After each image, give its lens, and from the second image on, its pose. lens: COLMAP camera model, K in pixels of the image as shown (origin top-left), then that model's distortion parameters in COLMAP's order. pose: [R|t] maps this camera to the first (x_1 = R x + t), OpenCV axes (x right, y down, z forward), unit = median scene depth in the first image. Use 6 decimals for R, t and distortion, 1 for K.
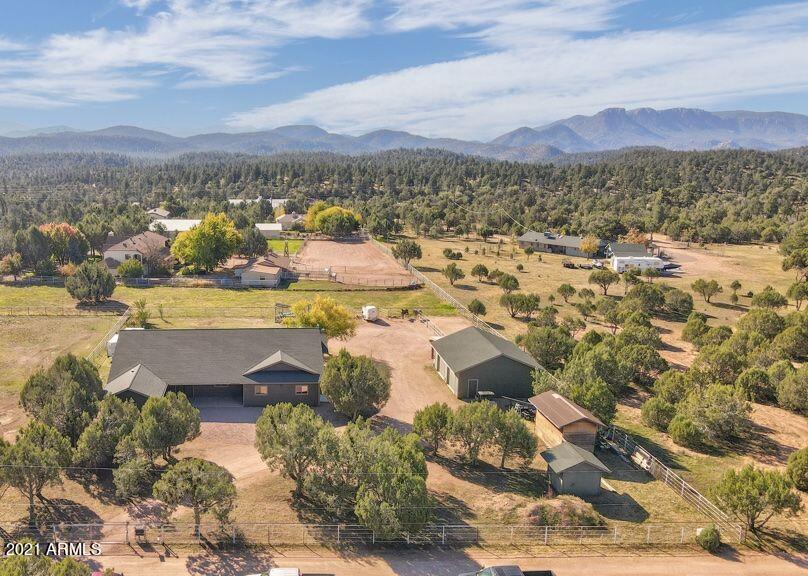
lens RADIAL K [[749.2, 0, 293.0], [0, 749.2, 287.2], [0, 0, 1]] dist [0.002567, 0.022925]
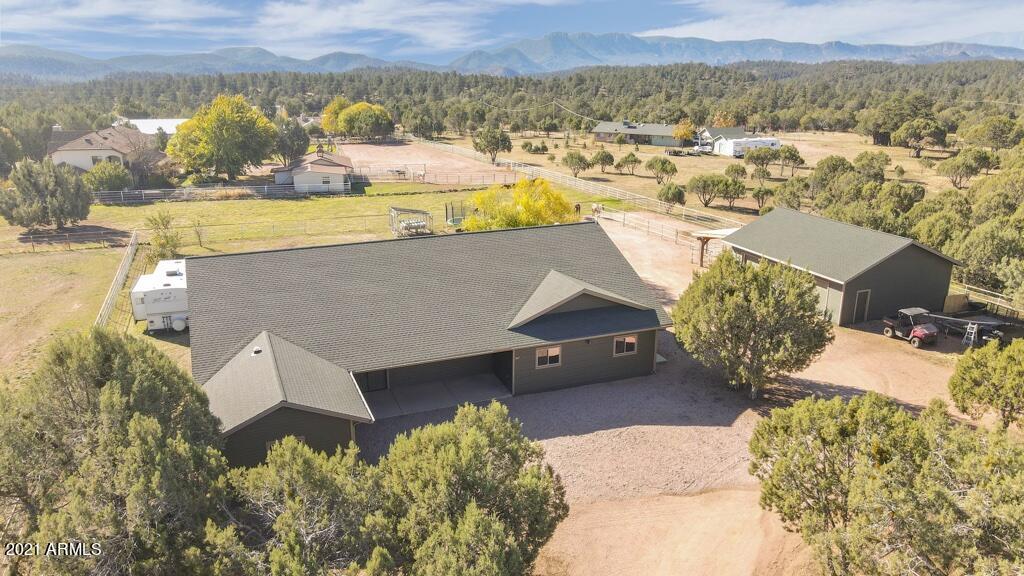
lens RADIAL K [[749.4, 0, 512.0], [0, 749.4, 288.0], [0, 0, 1]] dist [-0.002001, 0.039322]
pose [[0.943177, -0.098576, 0.317333, -0.108795], [0.067732, 0.991967, 0.106832, 0.023057], [-0.325315, -0.079268, 0.942277, 0.301353]]
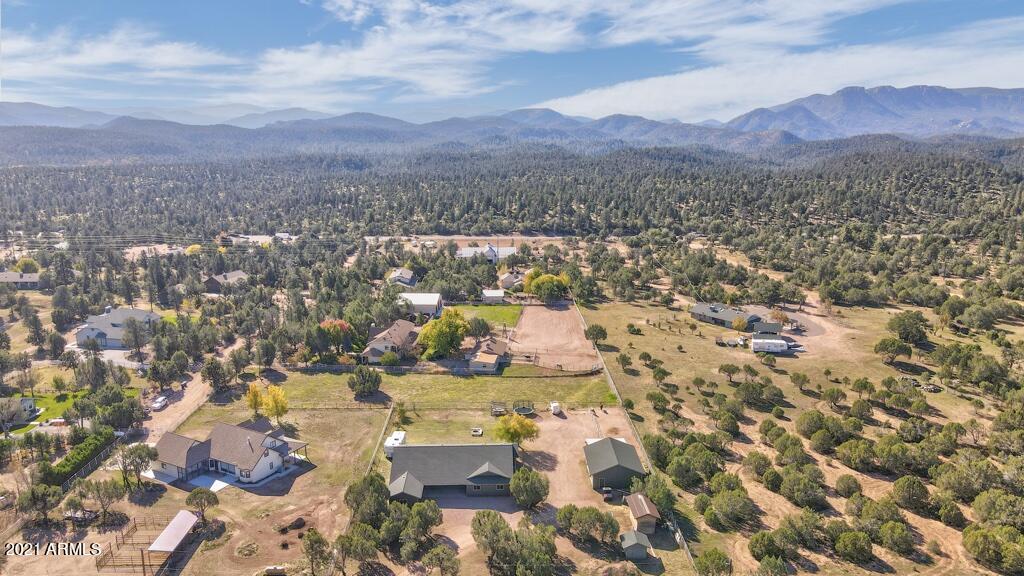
lens RADIAL K [[749.4, 0, 512.0], [0, 749.4, 288.0], [0, 0, 1]] dist [-0.002001, 0.039322]
pose [[0.999737, -0.004235, -0.022552, 0.042229], [0.004829, 0.999641, 0.026341, -0.195198], [0.022433, -0.026443, 0.999399, -0.382035]]
